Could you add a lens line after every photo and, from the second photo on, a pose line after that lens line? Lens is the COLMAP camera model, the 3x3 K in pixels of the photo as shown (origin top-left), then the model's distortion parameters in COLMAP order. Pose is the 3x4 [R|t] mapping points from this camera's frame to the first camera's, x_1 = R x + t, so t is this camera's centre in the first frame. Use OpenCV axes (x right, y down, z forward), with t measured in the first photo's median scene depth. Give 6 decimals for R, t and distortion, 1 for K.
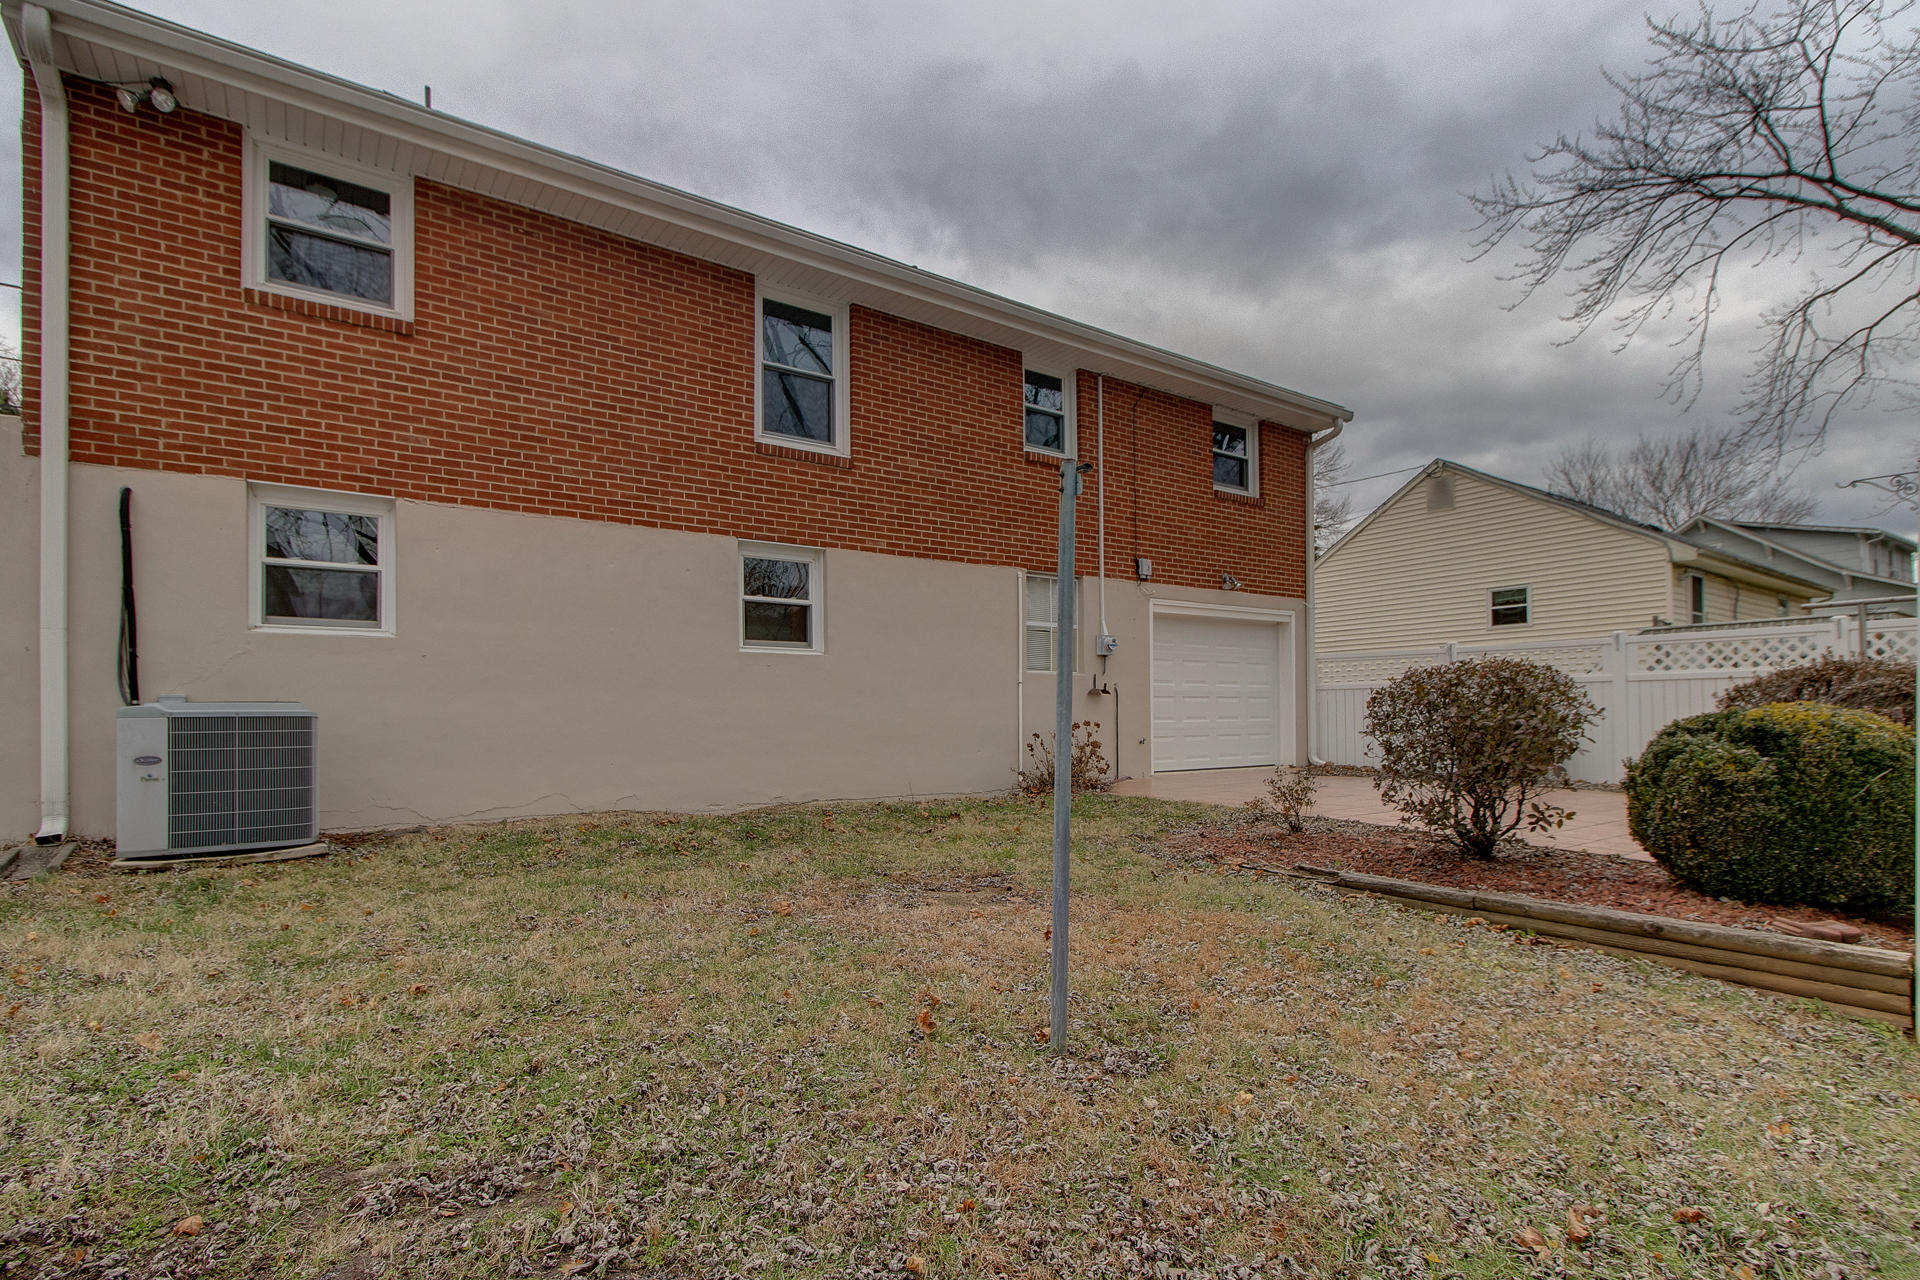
lens RADIAL K [[927.2, 0, 953.6], [0, 927.2, 700.0], [0, 0, 1]] dist [0.000428, 0.000060]
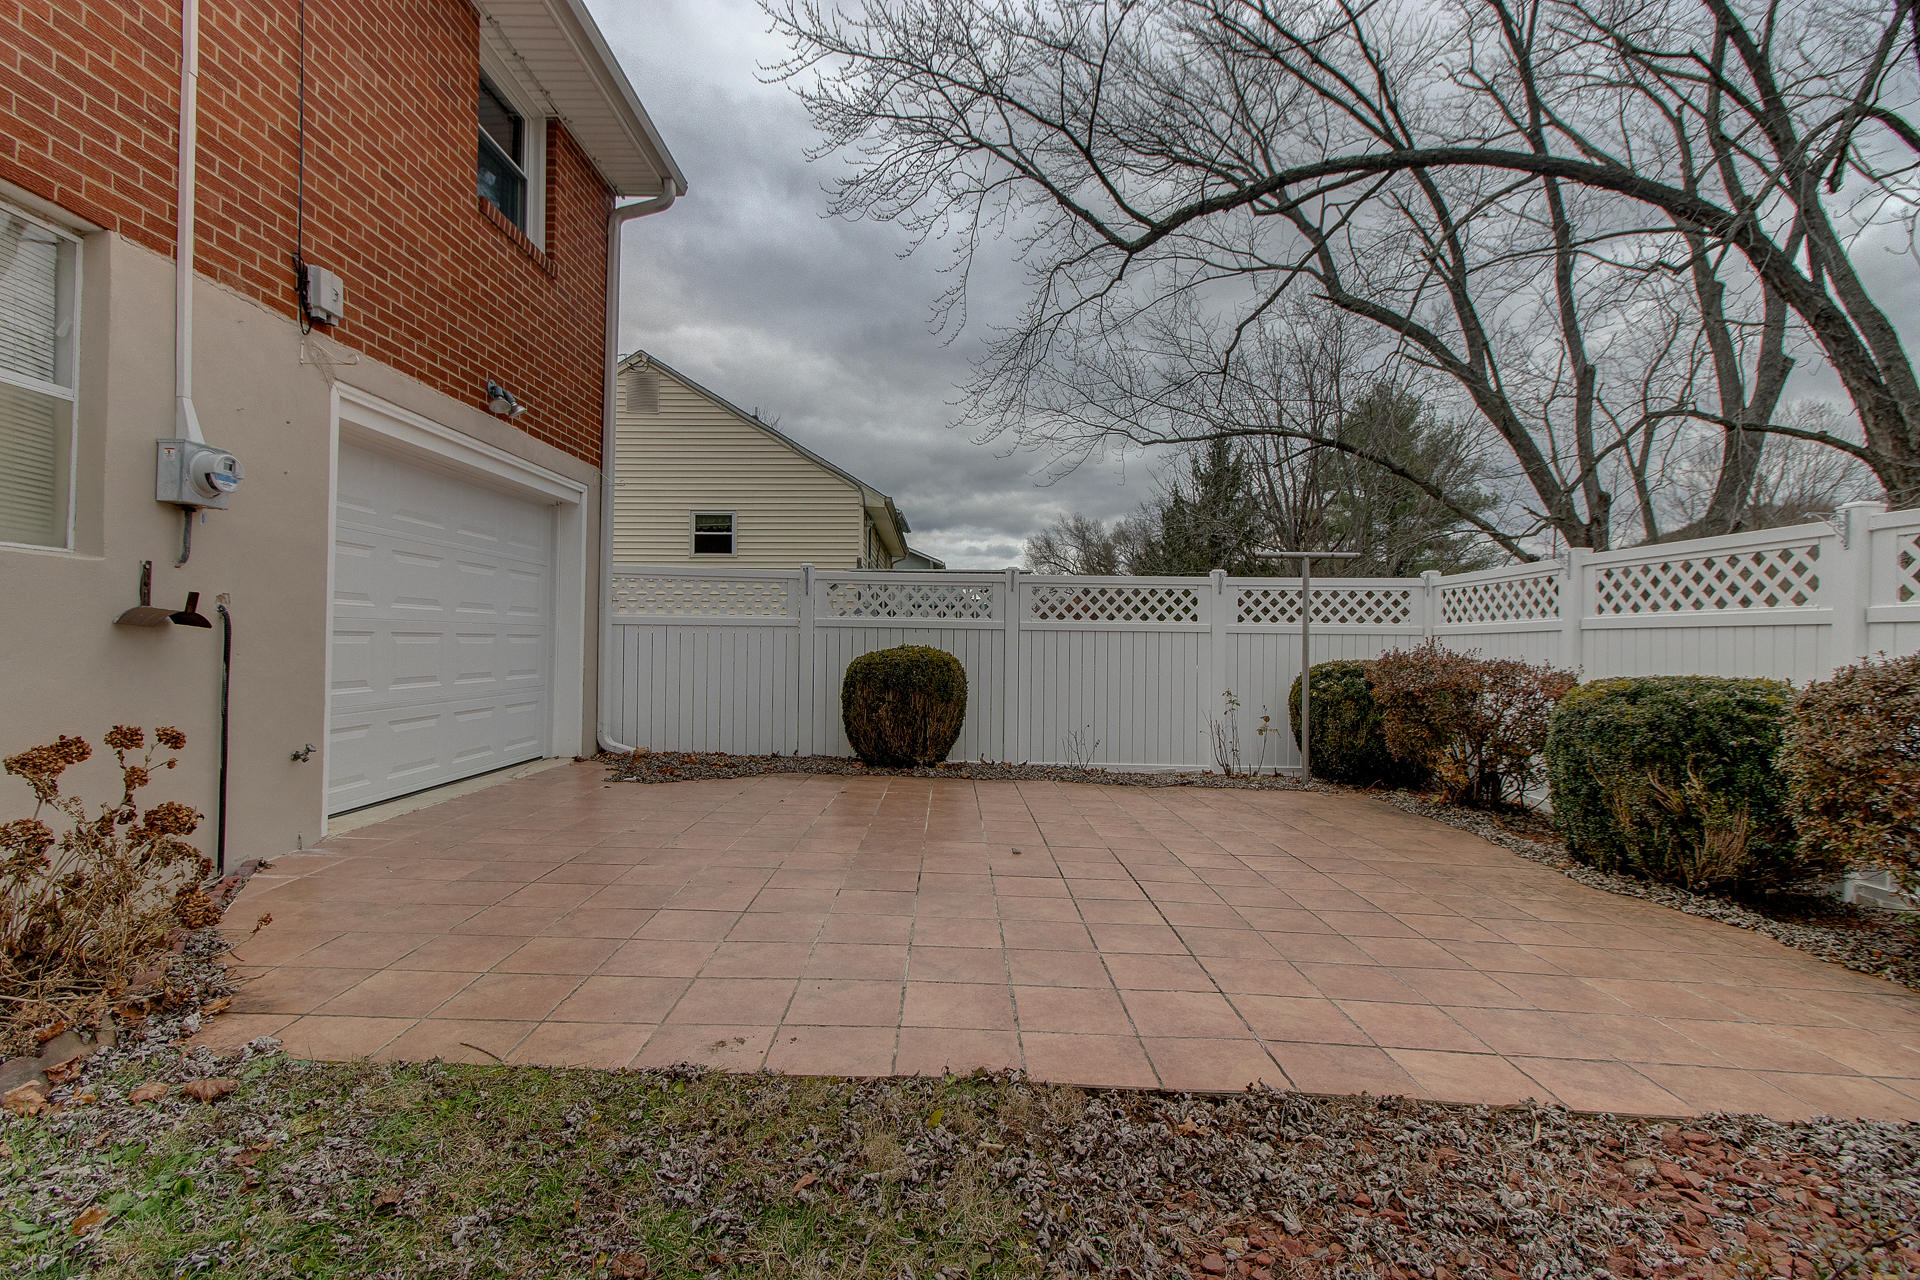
lens RADIAL K [[885.0, 0, 938.8], [0, 885.0, 632.4], [0, 0, 1]] dist [0.001783, -0.000201]
pose [[0.589858, 0.025863, 0.807093, 0.069588], [-0.033216, 0.999418, -0.007751, -0.010641], [-0.806824, -0.022236, 0.590373, 0.611222]]
